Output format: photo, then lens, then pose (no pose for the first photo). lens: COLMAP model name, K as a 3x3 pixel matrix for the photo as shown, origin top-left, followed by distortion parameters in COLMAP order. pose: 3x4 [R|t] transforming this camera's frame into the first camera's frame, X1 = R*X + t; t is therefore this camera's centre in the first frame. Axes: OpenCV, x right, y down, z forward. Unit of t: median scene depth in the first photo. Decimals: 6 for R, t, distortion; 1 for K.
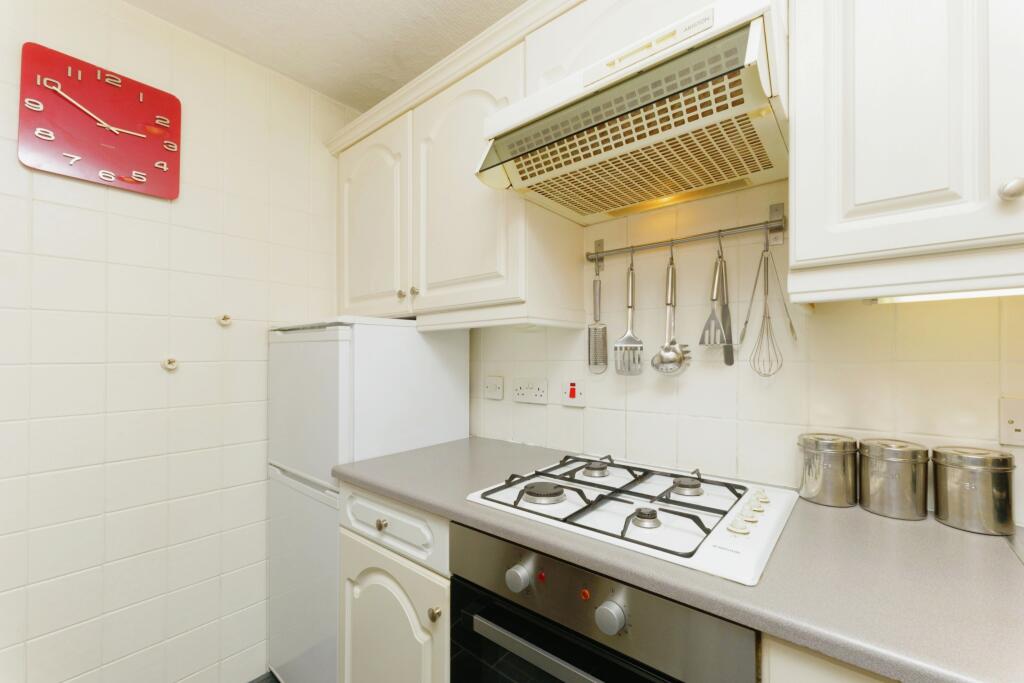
lens RADIAL K [[421.9, 0, 513.1], [0, 421.9, 359.5], [0, 0, 1]] dist [0.000371, 0.000030]
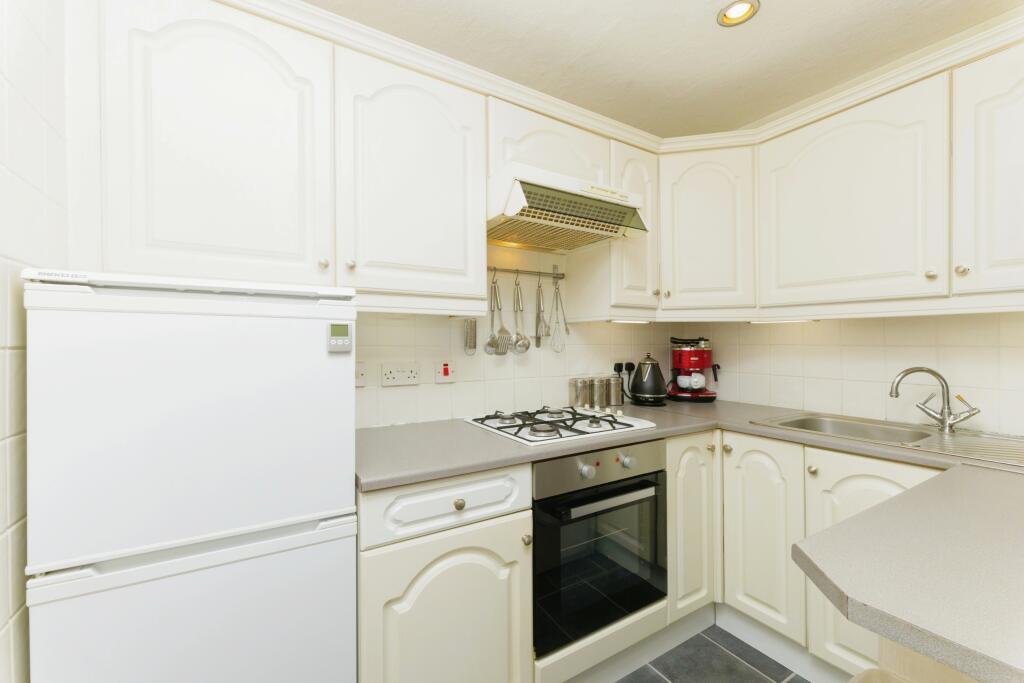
lens RADIAL K [[411.1, 0, 511.3], [0, 411.1, 351.5], [0, 0, 1]] dist [-0.000156, -0.000091]
pose [[0.320955, -0.015024, 0.946975, -1.182164], [0.006701, 0.999885, 0.013592, 0.006099], [-0.947071, 0.001983, 0.321018, 0.541771]]
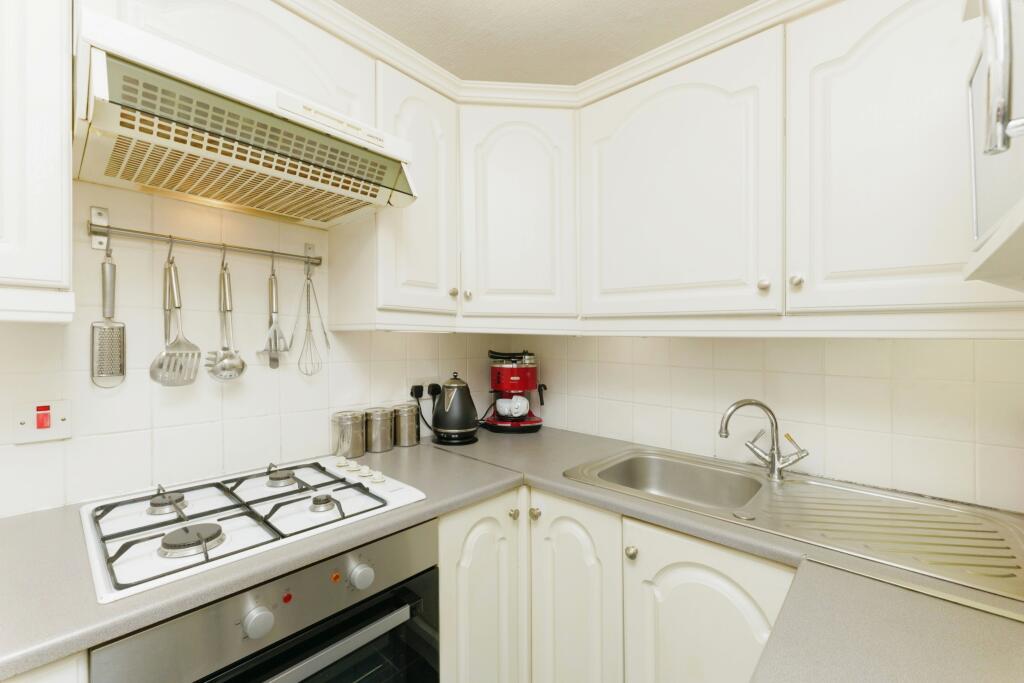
lens RADIAL K [[417.2, 0, 512.0], [0, 417.2, 341.5], [0, 0, 1]] dist [0.000102, 0.000009]
pose [[0.034587, 0.003799, 0.999394, -0.616472], [-0.006657, 0.999971, -0.003571, -0.060610], [-0.999380, -0.006529, 0.034611, 0.303216]]
